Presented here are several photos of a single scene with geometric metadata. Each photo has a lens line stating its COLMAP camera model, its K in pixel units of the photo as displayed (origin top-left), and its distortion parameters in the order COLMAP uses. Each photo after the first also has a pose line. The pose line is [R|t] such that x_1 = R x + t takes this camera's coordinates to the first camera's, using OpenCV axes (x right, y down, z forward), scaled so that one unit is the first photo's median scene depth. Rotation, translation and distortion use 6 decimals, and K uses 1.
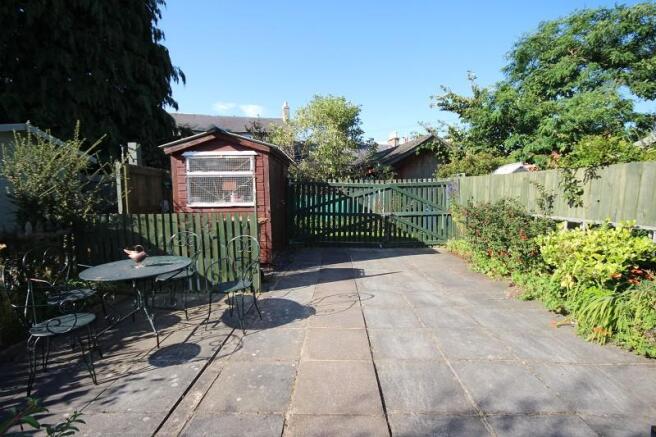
lens RADIAL K [[311.3, 0, 329.5], [0, 311.3, 217.7], [0, 0, 1]] dist [-0.000904, 0.000265]
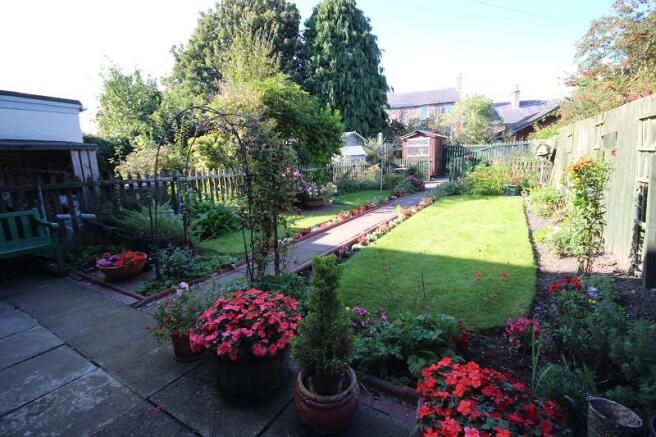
lens RADIAL K [[311.3, 0, 329.5], [0, 311.3, 217.7], [0, 0, 1]] dist [-0.000904, 0.000265]
pose [[0.862229, 0.073418, -0.501169, 0.244670], [-0.006855, 0.991040, 0.133387, 0.079579], [0.506471, -0.111574, 0.855007, -1.079358]]
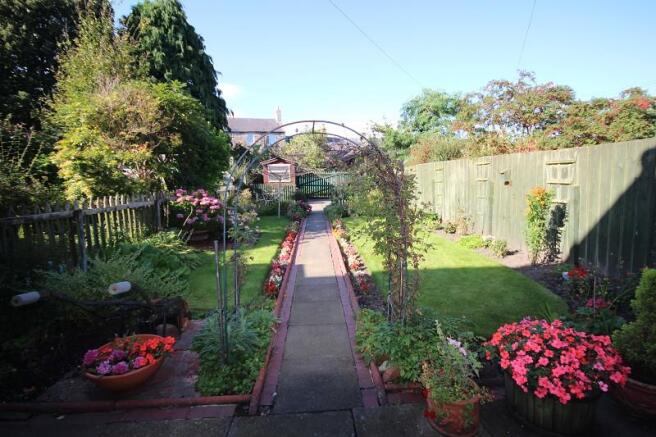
lens RADIAL K [[314.0, 0, 340.3], [0, 314.0, 210.8], [0, 0, 1]] dist [-0.000112, 0.000107]
pose [[0.995449, -0.016615, 0.093837, -0.022124], [0.013321, 0.999277, 0.035614, 0.075717], [-0.094361, -0.034202, 0.994950, -1.122750]]
